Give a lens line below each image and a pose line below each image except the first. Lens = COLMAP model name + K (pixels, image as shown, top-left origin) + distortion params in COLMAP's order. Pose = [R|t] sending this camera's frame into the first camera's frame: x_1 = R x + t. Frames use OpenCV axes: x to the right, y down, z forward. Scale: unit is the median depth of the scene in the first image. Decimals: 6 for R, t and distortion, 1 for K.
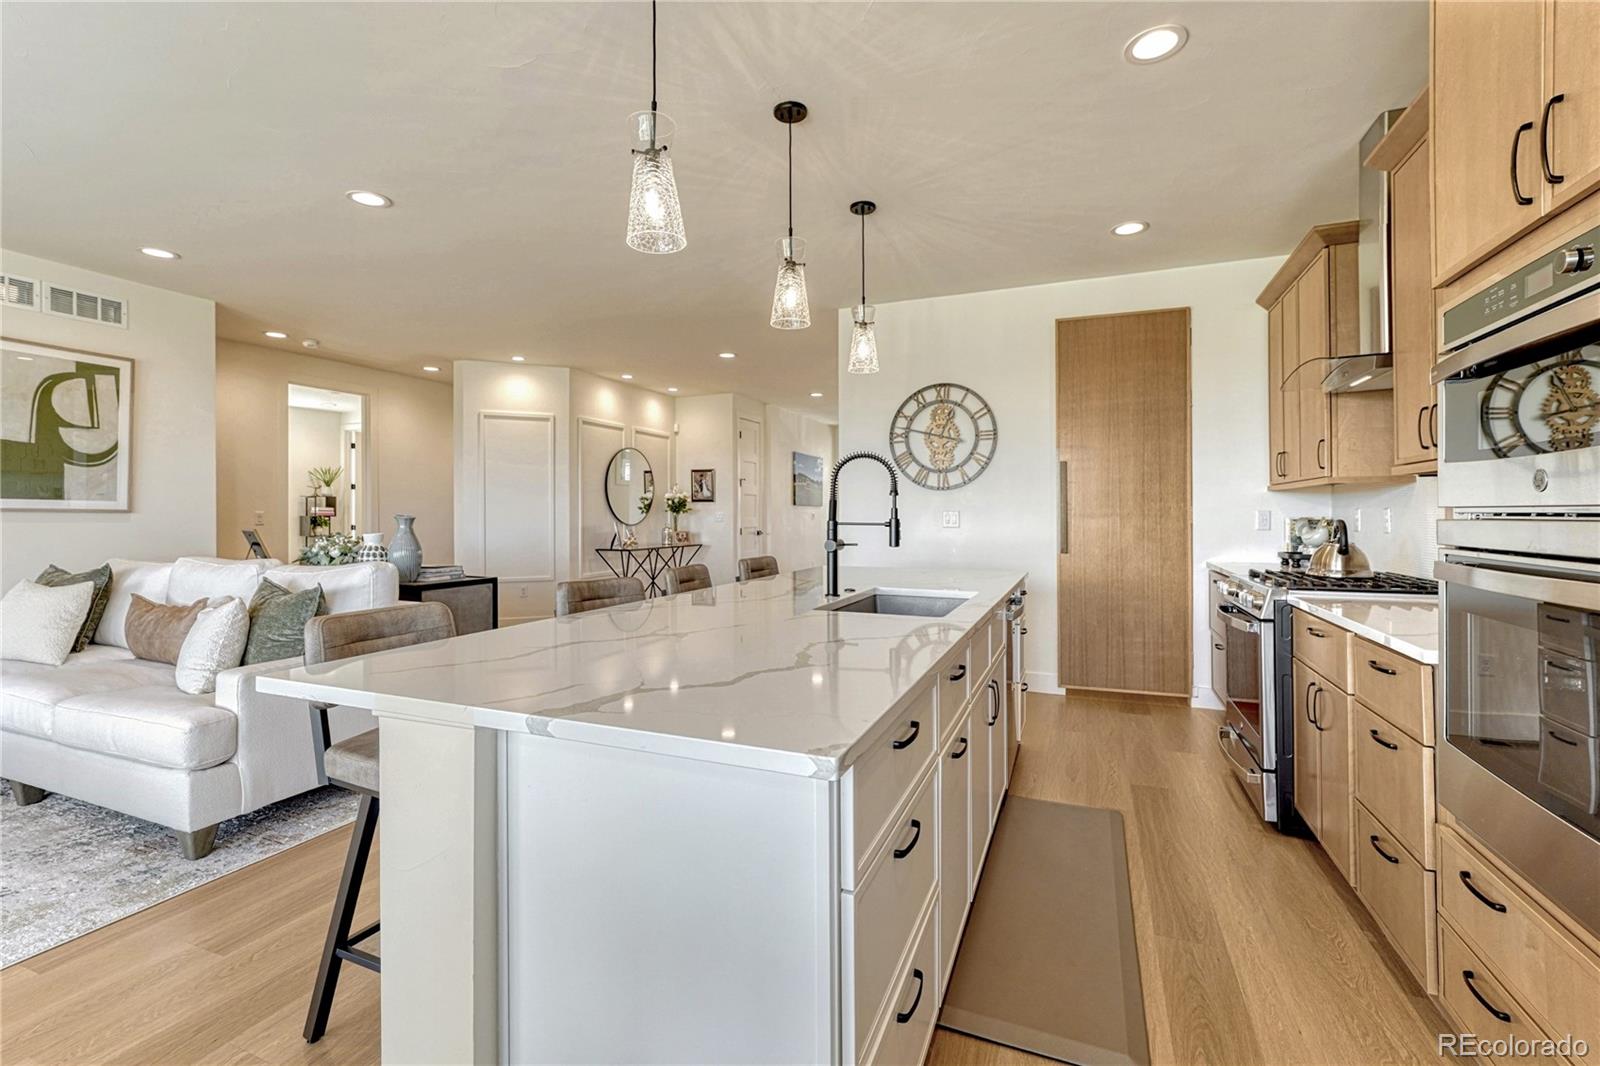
lens RADIAL K [[706.1, 0, 802.2], [0, 706.1, 519.8], [0, 0, 1]] dist [-0.002576, 0.000513]
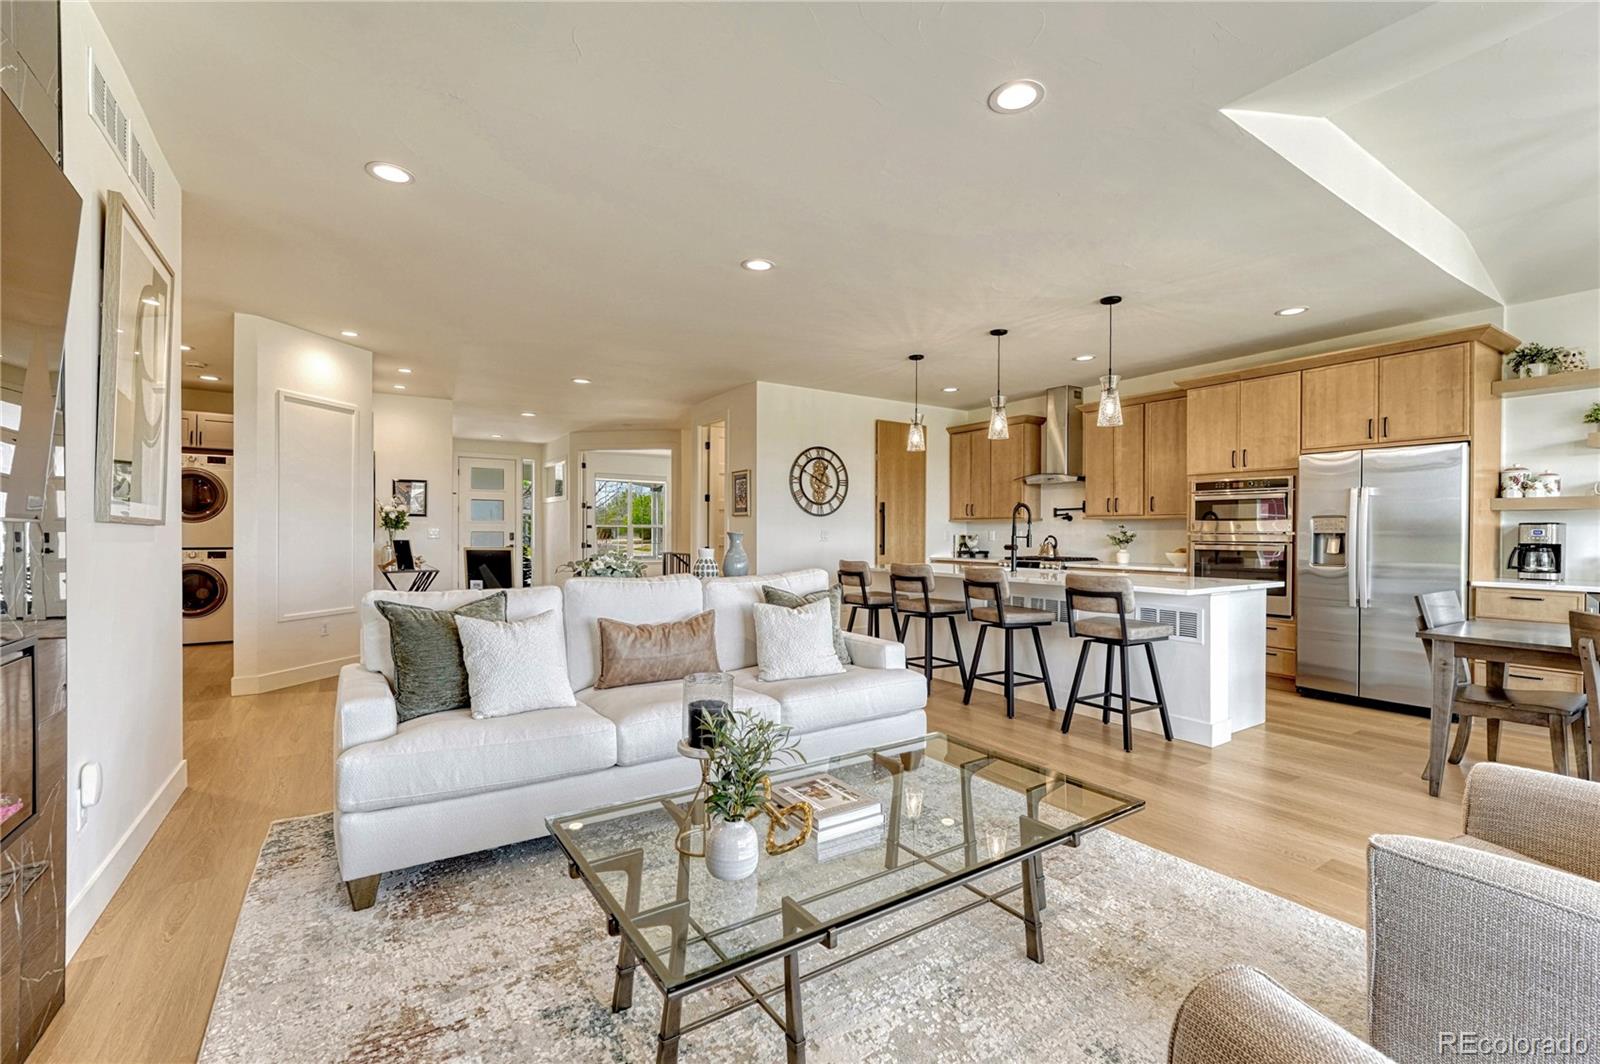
lens RADIAL K [[681.7, 0, 782.3], [0, 681.7, 539.4], [0, 0, 1]] dist [-0.000412, 0.001109]
pose [[0.590280, -0.003013, 0.807193, -1.333598], [-0.000616, 0.999991, 0.004184, 0.003382], [-0.807198, -0.002967, 0.590273, 0.235587]]
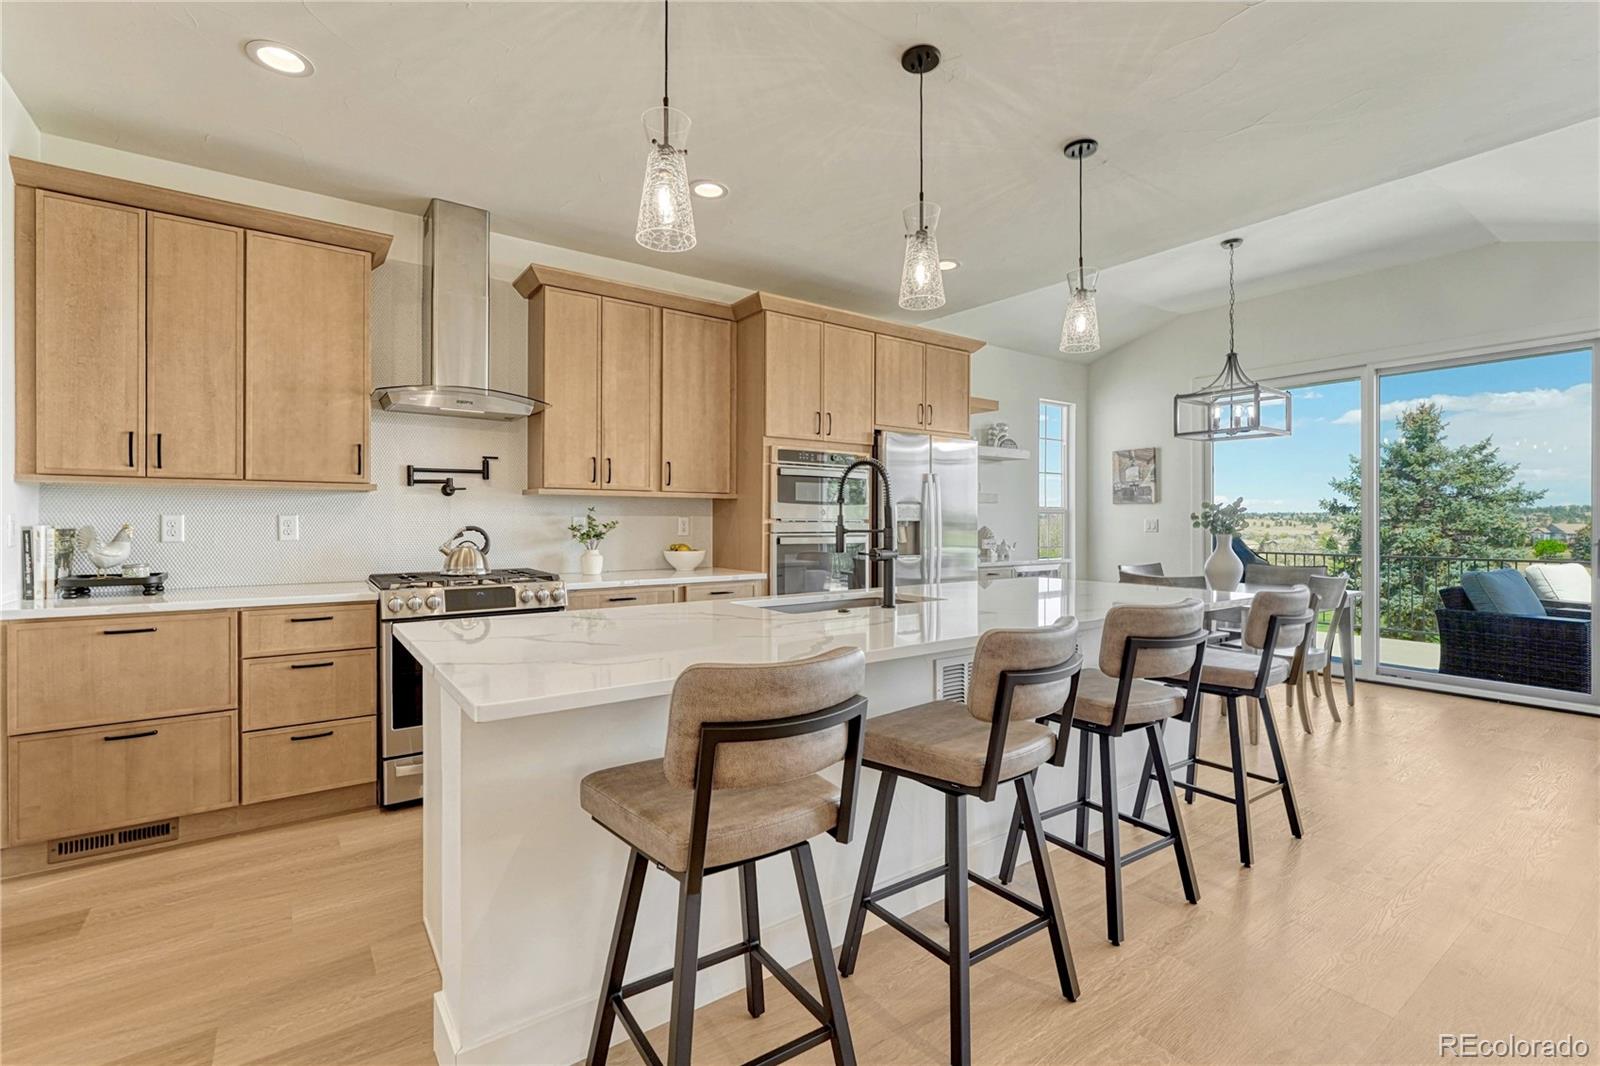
lens RADIAL K [[706.1, 0, 788.1], [0, 706.1, 527.8], [0, 0, 1]] dist [-0.002576, 0.000513]
pose [[-0.838314, -0.005861, 0.545156, -0.238322], [0.003178, 0.999873, 0.015636, -0.009889], [-0.545178, 0.014840, -0.838189, 1.246114]]
